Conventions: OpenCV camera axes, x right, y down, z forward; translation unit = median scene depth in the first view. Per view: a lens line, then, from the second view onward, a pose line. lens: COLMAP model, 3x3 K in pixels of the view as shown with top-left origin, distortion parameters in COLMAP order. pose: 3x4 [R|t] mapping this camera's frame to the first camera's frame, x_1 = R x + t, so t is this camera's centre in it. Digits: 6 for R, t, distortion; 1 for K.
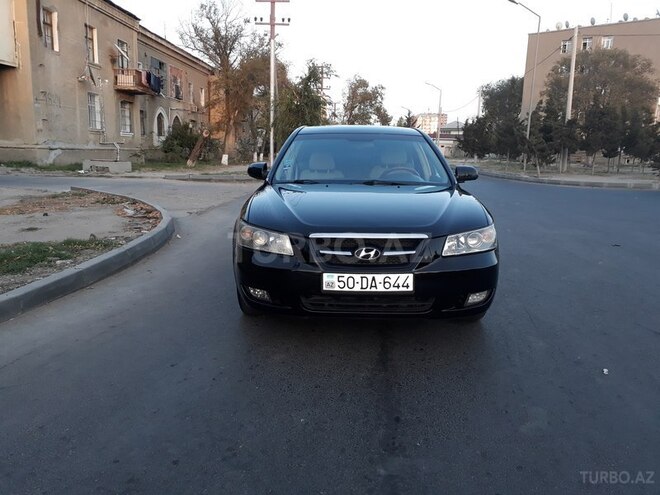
lens RADIAL K [[521.9, 0, 329.5], [0, 521.9, 247.3], [0, 0, 1]] dist [0.021622, -0.032110]
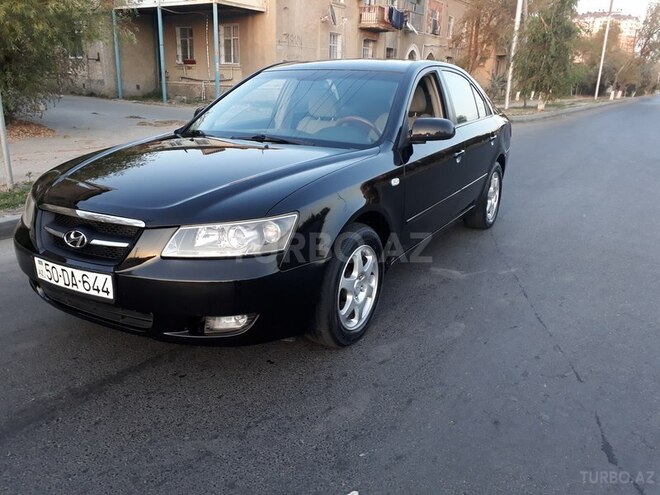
lens RADIAL K [[521.9, 0, 331.3], [0, 521.9, 249.5], [0, 0, 1]] dist [0.021622, -0.032110]
pose [[0.880590, 0.135179, -0.454189, 0.063476], [-0.082177, 0.987490, 0.134578, -0.008965], [0.466699, -0.081184, 0.880682, 0.044646]]
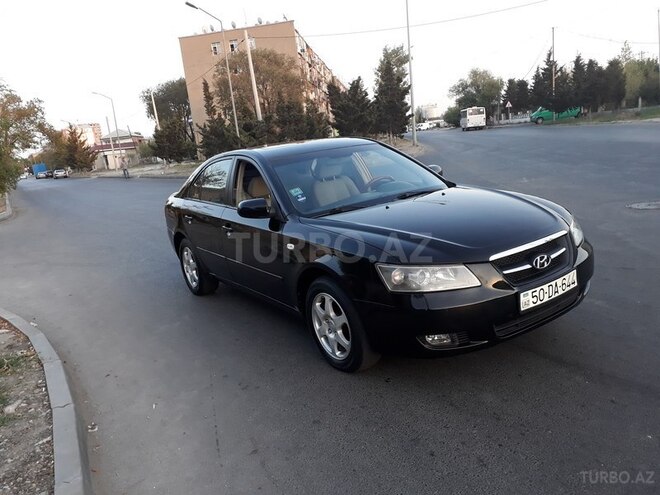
lens RADIAL K [[521.9, 0, 333.3], [0, 521.9, 244.2], [0, 0, 1]] dist [0.021622, -0.032110]
pose [[0.813740, -0.230693, 0.533486, -0.066380], [0.237035, 0.969780, 0.057802, -0.014748], [-0.530699, 0.079419, 0.843832, 0.032489]]
